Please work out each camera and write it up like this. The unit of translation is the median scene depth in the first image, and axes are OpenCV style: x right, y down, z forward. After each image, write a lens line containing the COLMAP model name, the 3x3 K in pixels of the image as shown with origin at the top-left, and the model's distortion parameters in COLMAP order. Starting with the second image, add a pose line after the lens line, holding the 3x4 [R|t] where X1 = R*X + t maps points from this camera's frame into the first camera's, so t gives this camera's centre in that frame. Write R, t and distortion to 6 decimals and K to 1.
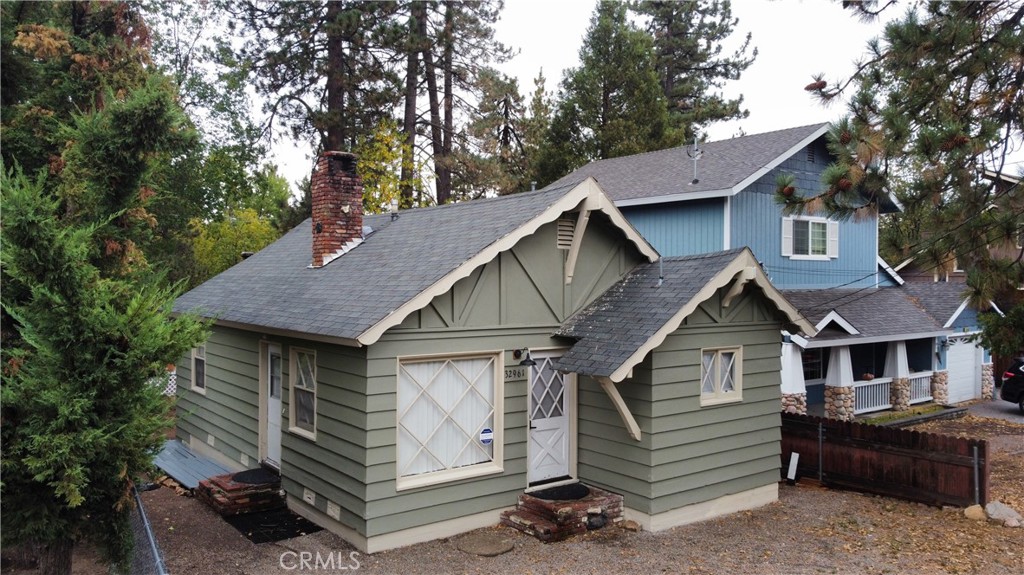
lens RADIAL K [[765.6, 0, 512.0], [0, 765.6, 287.5], [0, 0, 1]] dist [-0.011469, -0.003696]
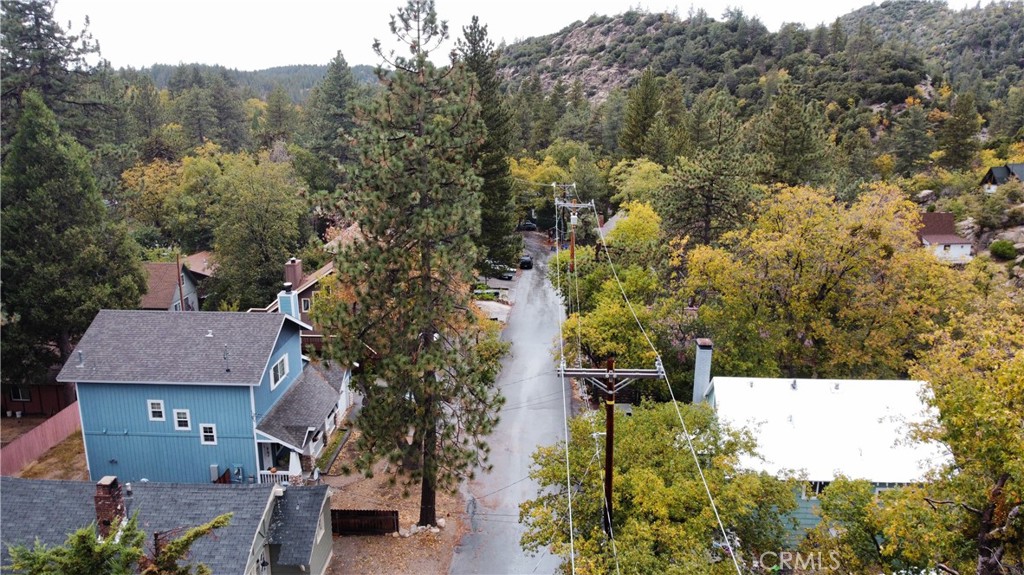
lens RADIAL K [[765.6, 0, 512.0], [0, 765.6, 287.5], [0, 0, 1]] dist [-0.011469, -0.003696]
pose [[0.625630, -0.198412, 0.754466, -1.122188], [0.001106, 0.967341, 0.253477, -1.344725], [-0.780119, -0.157748, 0.605417, -0.961716]]
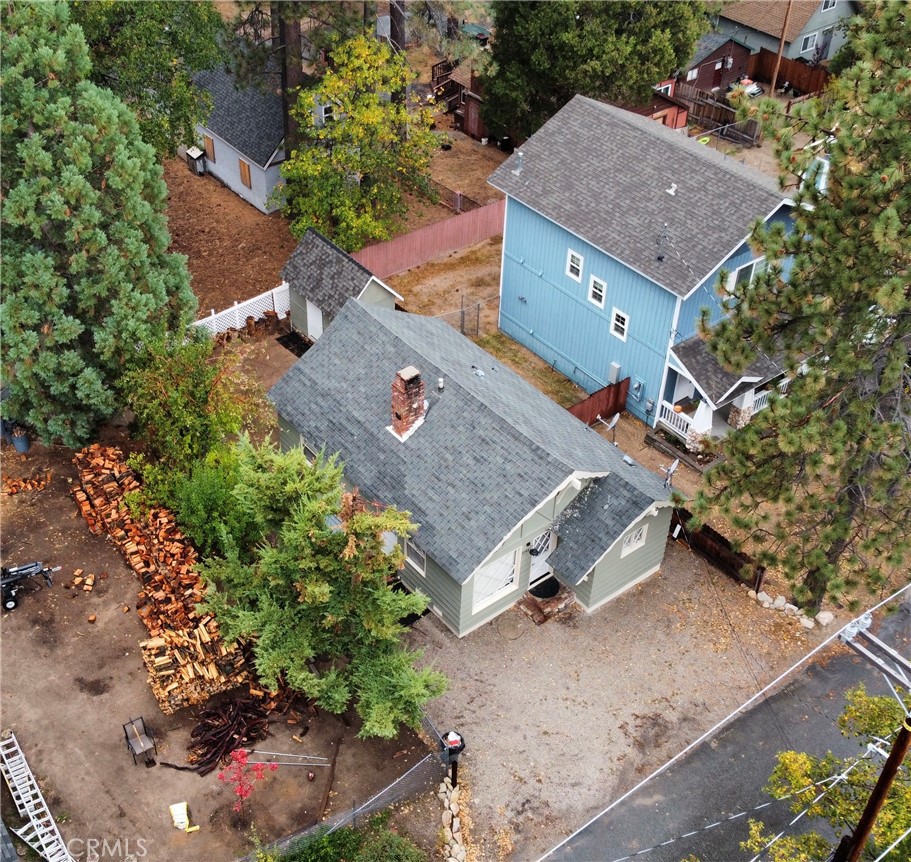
lens RADIAL K [[1109.1, 0, 455.5], [0, 1109.1, 431.0], [0, 0, 1]] dist [0.021831, 0.017551]
pose [[0.999347, -0.005989, 0.035622, -0.261665], [-0.018518, 0.761770, 0.647583, -1.860664], [-0.031015, -0.647820, 0.761162, -0.892462]]
